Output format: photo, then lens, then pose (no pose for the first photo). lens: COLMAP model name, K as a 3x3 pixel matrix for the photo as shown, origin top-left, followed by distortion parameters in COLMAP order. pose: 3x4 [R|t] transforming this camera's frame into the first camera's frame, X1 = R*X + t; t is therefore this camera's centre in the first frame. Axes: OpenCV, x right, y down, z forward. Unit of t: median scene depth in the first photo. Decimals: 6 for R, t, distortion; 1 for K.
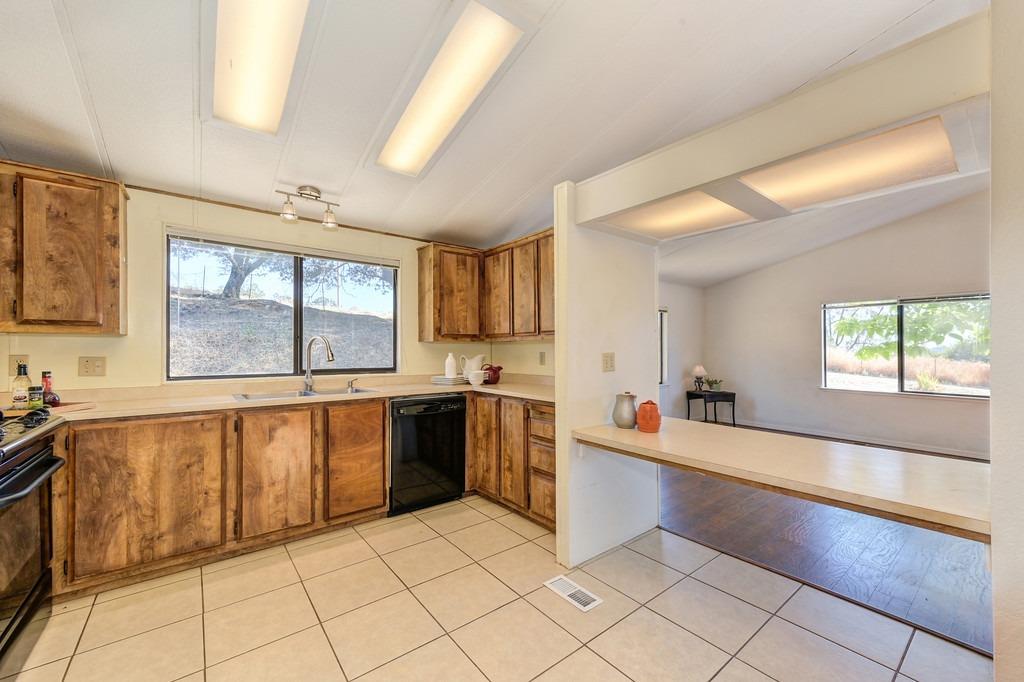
lens RADIAL K [[401.8, 0, 516.0], [0, 401.8, 346.2], [0, 0, 1]] dist [-0.001646, -0.000175]
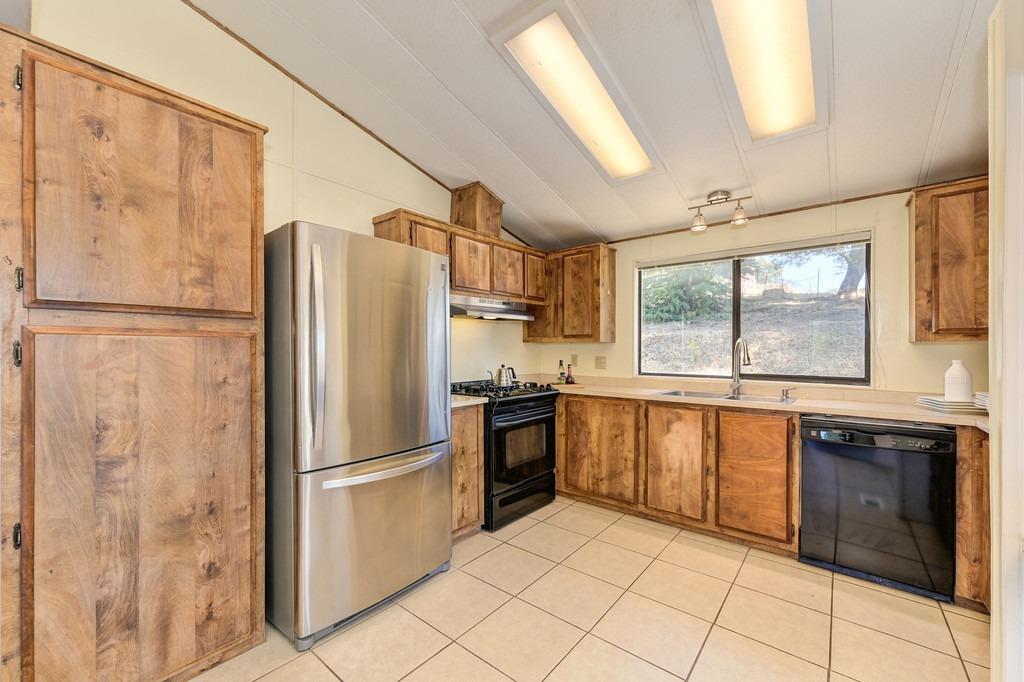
lens RADIAL K [[406.1, 0, 511.7], [0, 406.1, 350.7], [0, 0, 1]] dist [-0.000482, -0.000096]
pose [[0.208350, -0.000052, -0.978054, 0.427921], [0.003267, 0.999994, 0.000643, 0.000630], [0.978049, -0.003329, 0.208349, 0.318222]]
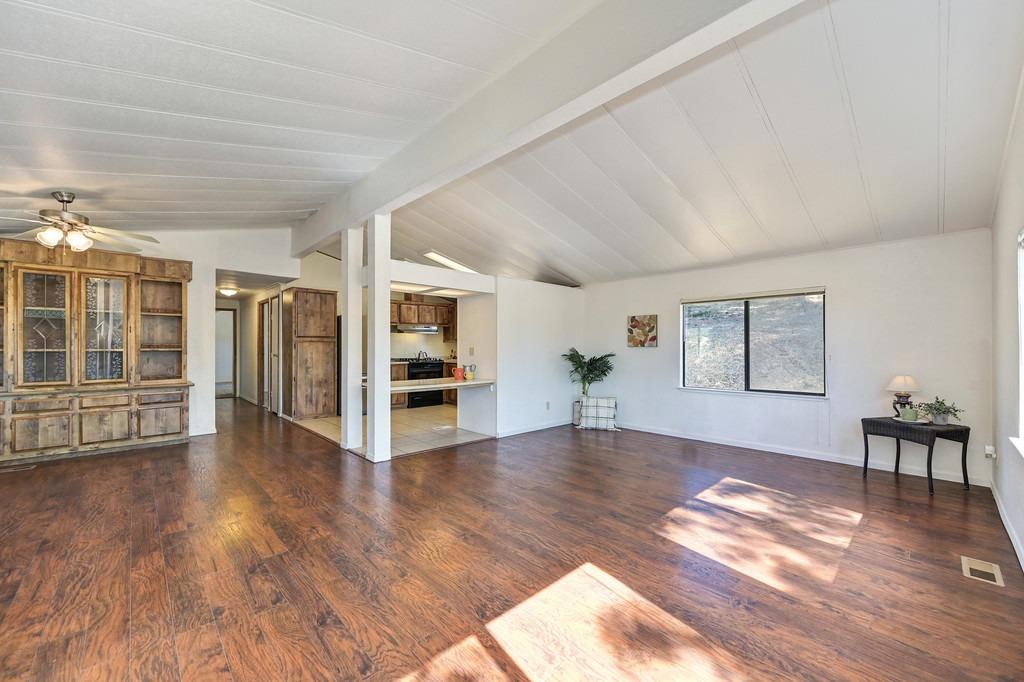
lens RADIAL K [[401.8, 0, 516.0], [0, 401.8, 346.2], [0, 0, 1]] dist [-0.001646, -0.000175]
pose [[0.083344, -0.002393, -0.996518, 2.556249], [0.001995, 0.999996, -0.002235, 0.013725], [0.996519, -0.001802, 0.083348, 1.059723]]
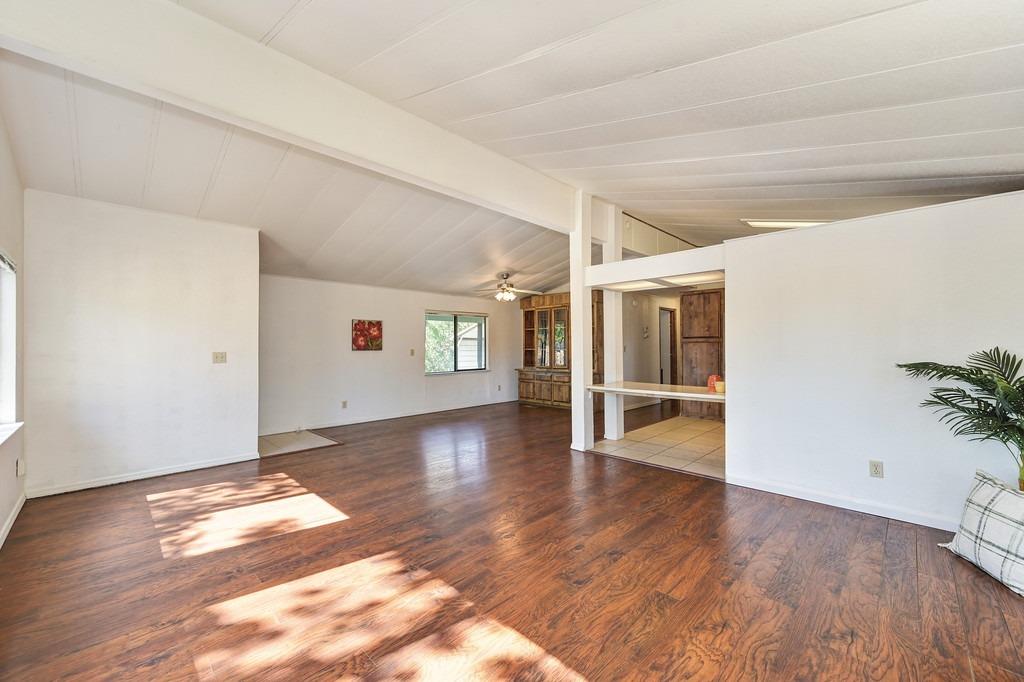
lens RADIAL K [[401.8, 0, 516.0], [0, 401.8, 346.2], [0, 0, 1]] dist [-0.001646, -0.000175]
pose [[-0.992581, 0.002536, -0.121561, 1.332294], [0.003130, 0.999984, -0.004701, 0.010810], [0.121547, -0.005047, -0.992573, 2.497288]]
